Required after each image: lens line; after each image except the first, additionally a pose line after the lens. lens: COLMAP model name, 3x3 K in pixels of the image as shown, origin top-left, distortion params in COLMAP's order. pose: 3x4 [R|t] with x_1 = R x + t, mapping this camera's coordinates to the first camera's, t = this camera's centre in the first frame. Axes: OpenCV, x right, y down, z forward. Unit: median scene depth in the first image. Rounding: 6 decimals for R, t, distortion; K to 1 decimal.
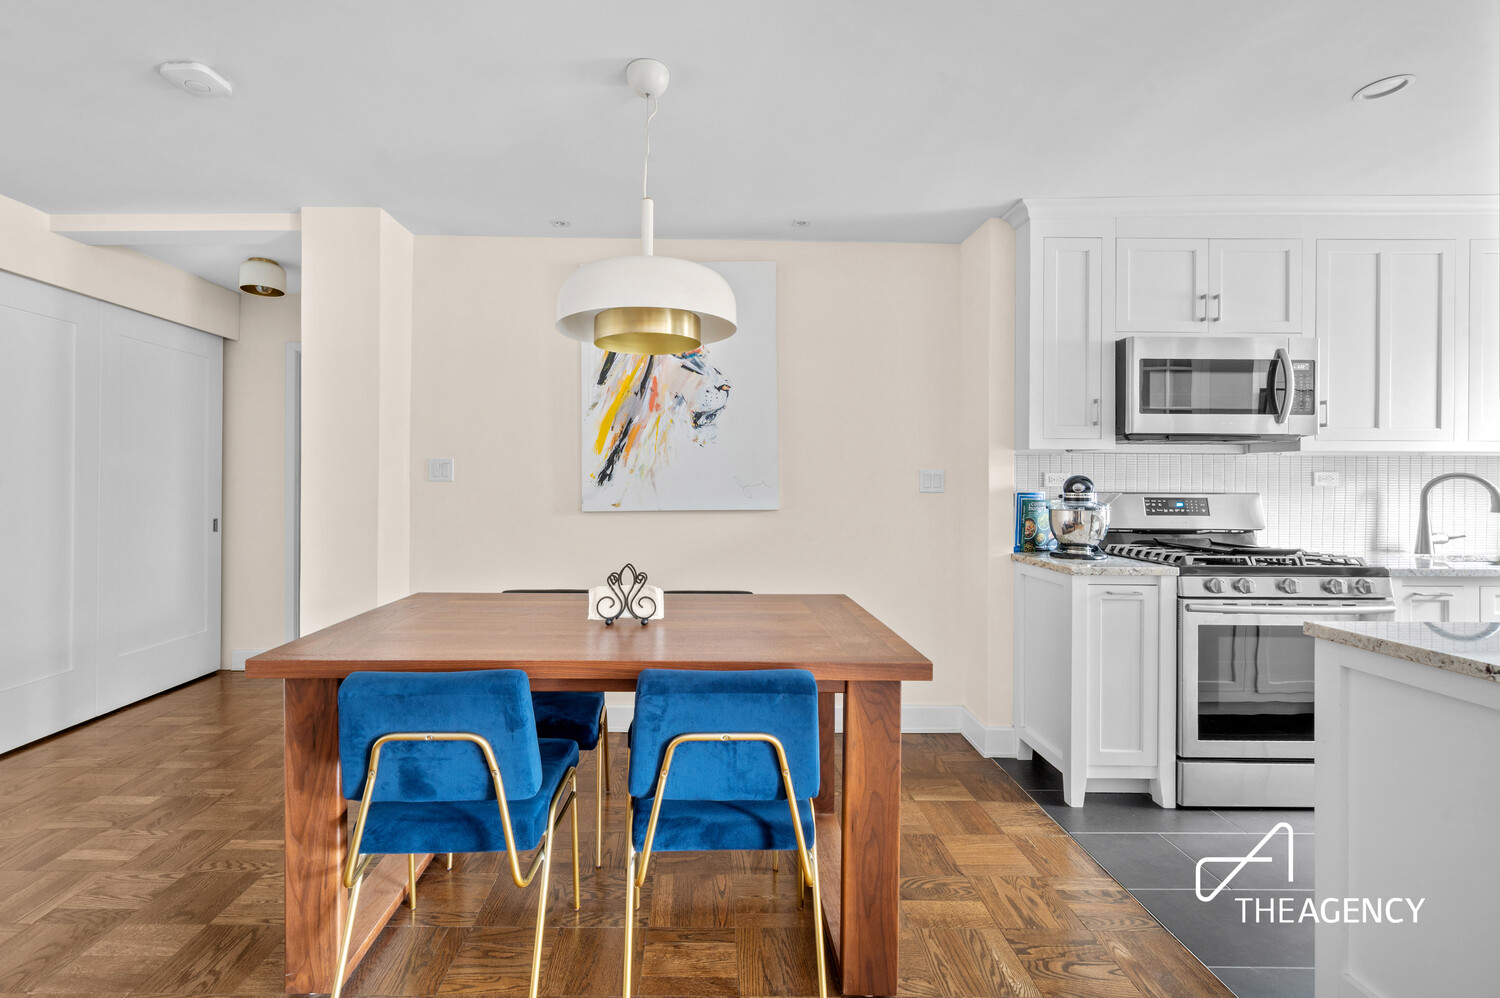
lens RADIAL K [[607.9, 0, 746.9], [0, 607.9, 481.9], [0, 0, 1]] dist [0.009790, -0.000024]
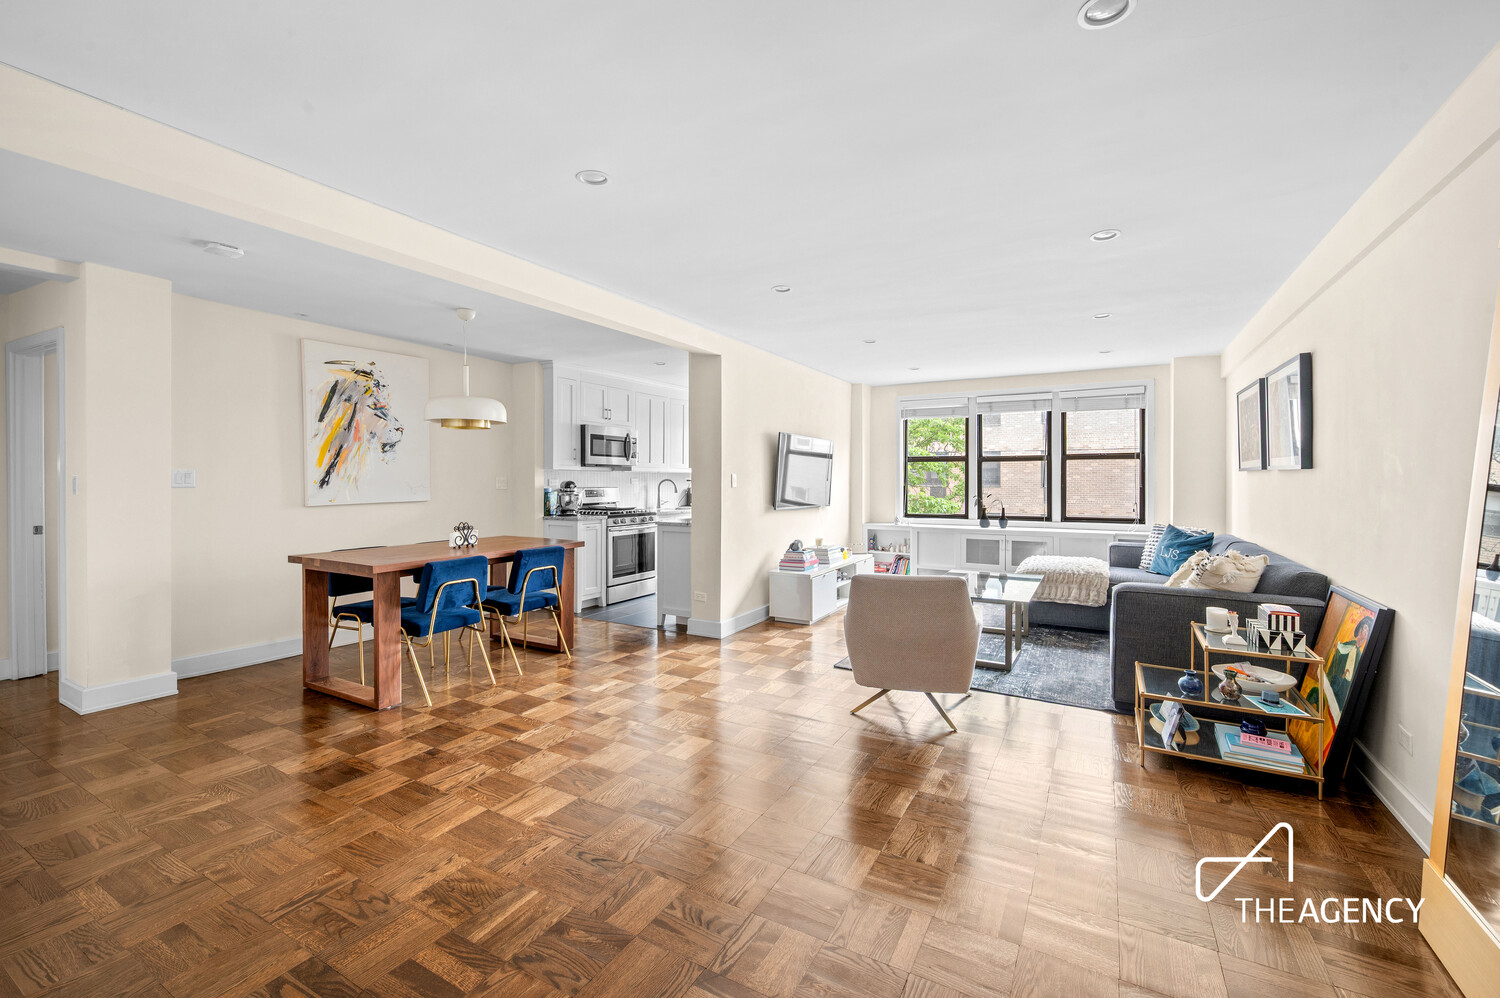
lens RADIAL K [[625.1, 0, 749.8], [0, 625.1, 482.0], [0, 0, 1]] dist [-0.000177, 0.000002]
pose [[0.495107, -0.007585, 0.868799, -1.202770], [0.000034, 0.999962, 0.008711, -0.027298], [-0.868832, -0.004284, 0.495089, -0.790482]]
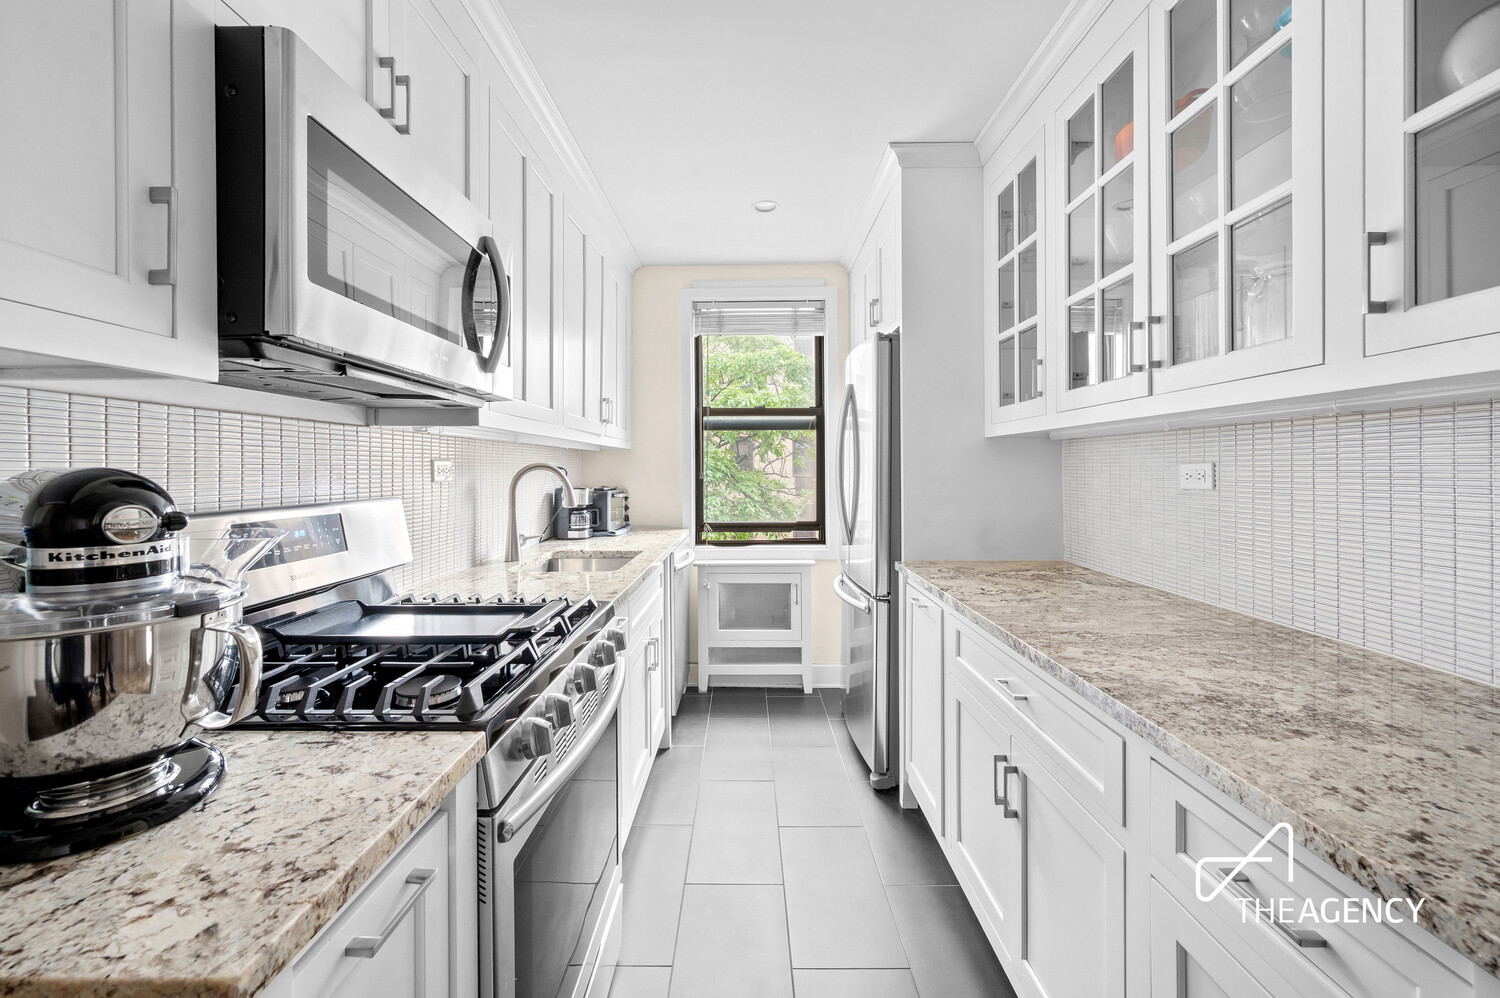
lens RADIAL K [[649.9, 0, 747.3], [0, 649.9, 456.4], [0, 0, 1]] dist [-0.000027, 0.000079]
pose [[0.009776, 0.014848, 0.999842, 0.290557], [-0.000055, 0.999890, -0.014848, -0.011715], [-0.999952, 0.000091, 0.009776, 0.743013]]
